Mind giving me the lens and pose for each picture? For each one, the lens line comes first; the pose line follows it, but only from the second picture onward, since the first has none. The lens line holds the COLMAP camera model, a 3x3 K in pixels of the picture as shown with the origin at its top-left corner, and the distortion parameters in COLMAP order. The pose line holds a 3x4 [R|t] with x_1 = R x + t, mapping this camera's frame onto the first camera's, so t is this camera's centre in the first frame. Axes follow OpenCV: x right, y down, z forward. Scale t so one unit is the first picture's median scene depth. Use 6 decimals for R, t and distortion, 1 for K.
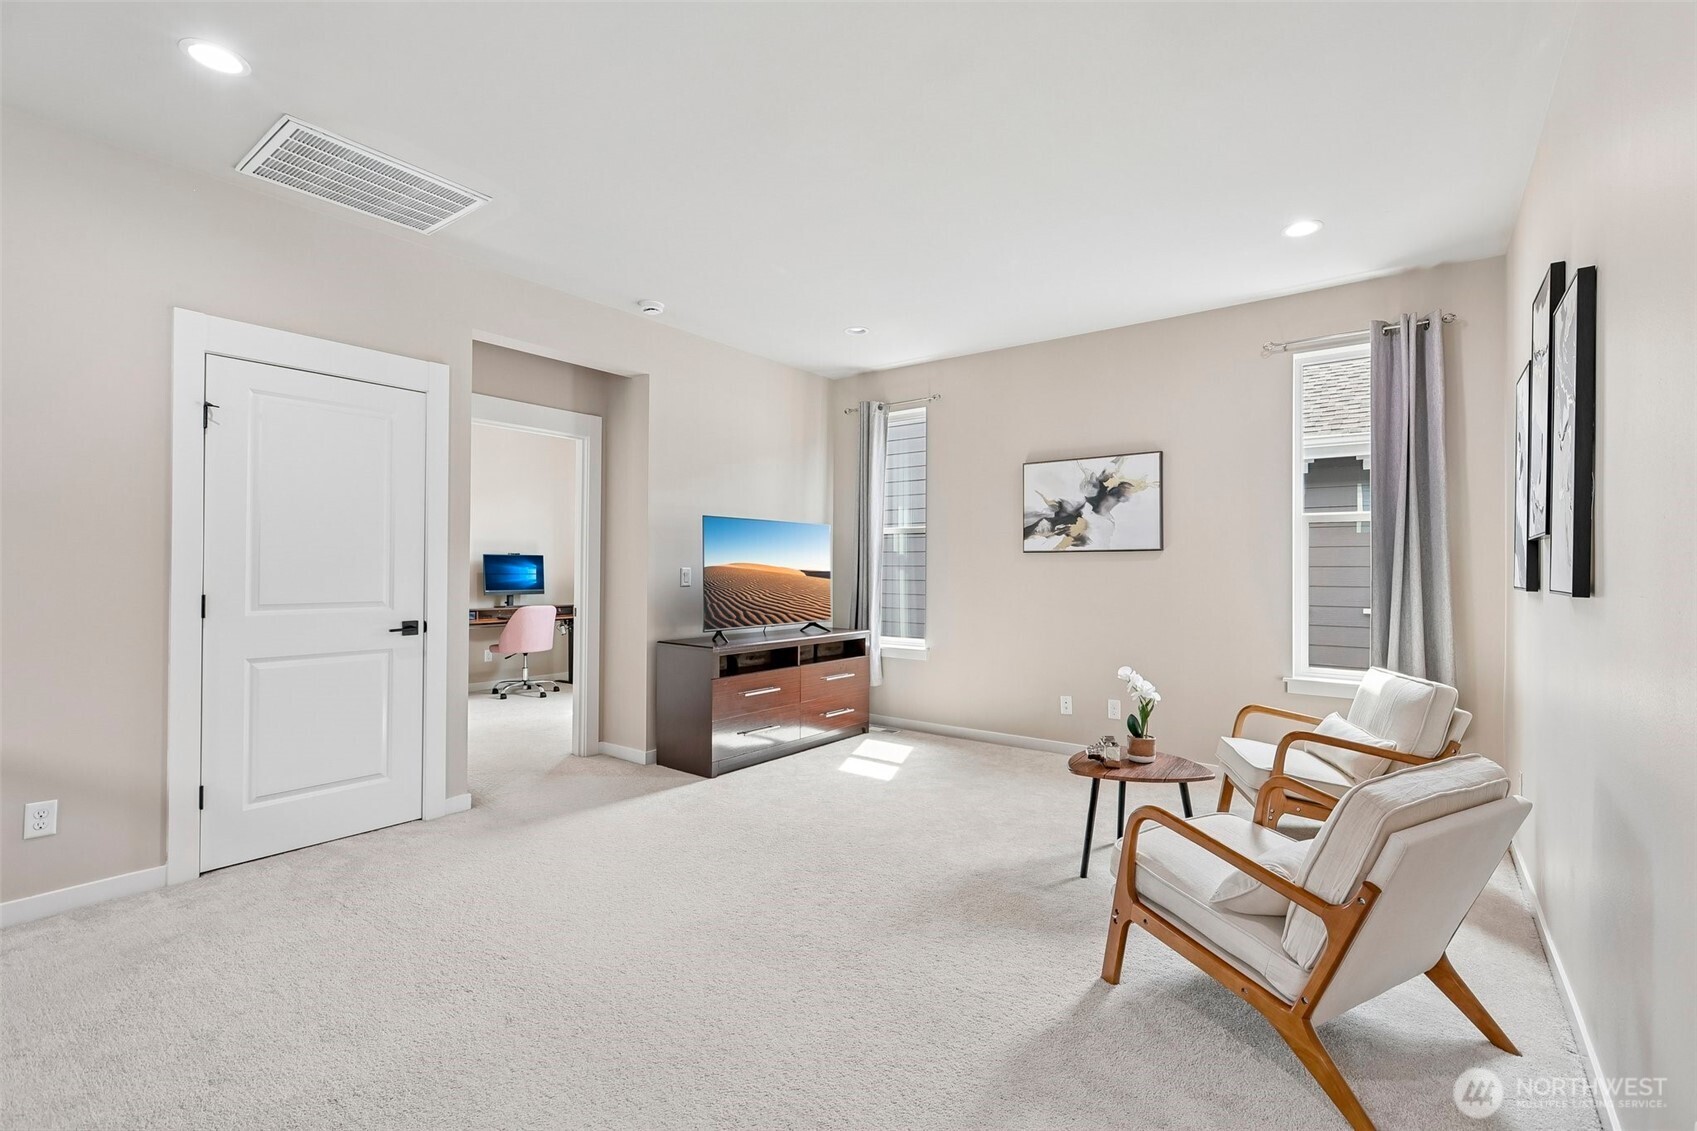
lens RADIAL K [[752.8, 0, 858.0], [0, 752.8, 566.6], [0, 0, 1]] dist [-0.000598, 0.000111]
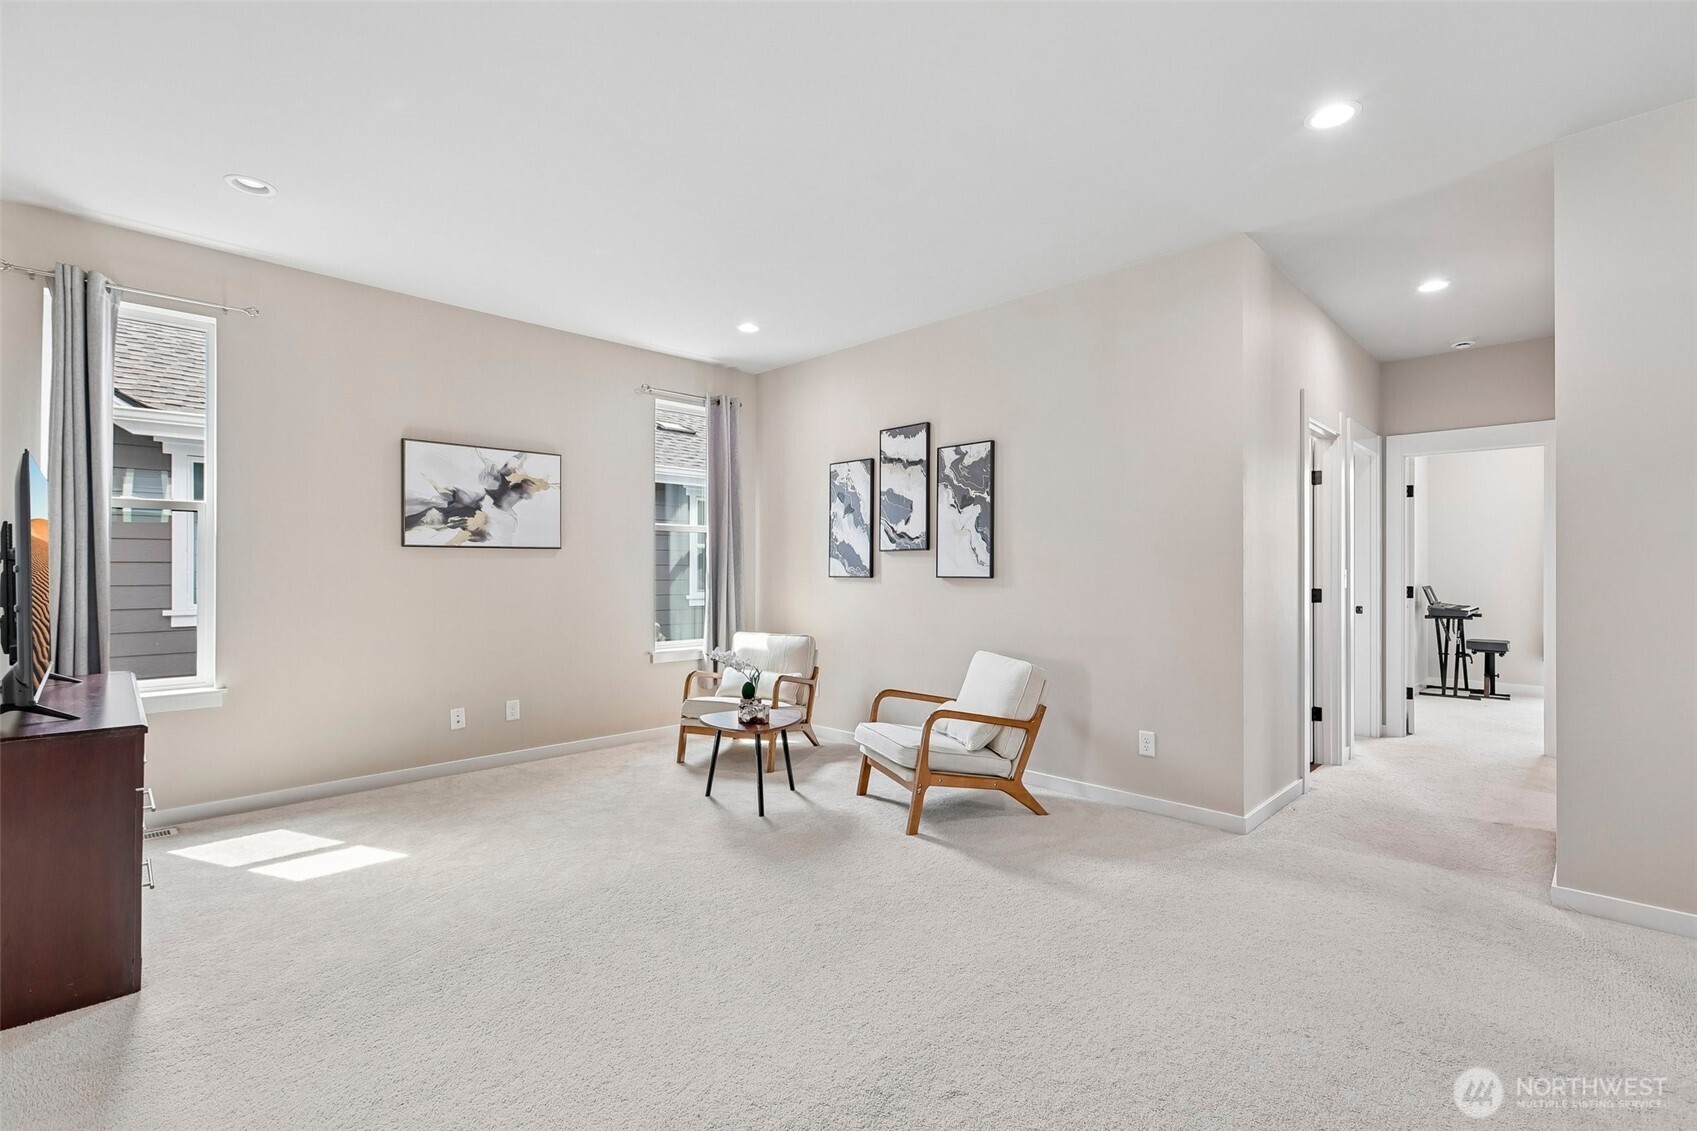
lens RADIAL K [[752.8, 0, 858.0], [0, 752.8, 566.6], [0, 0, 1]] dist [-0.000598, 0.000111]
pose [[0.137237, -0.002383, 0.990535, -0.558225], [-0.003396, 0.999990, 0.002876, -0.000810], [-0.990532, -0.003759, 0.137228, 0.416949]]
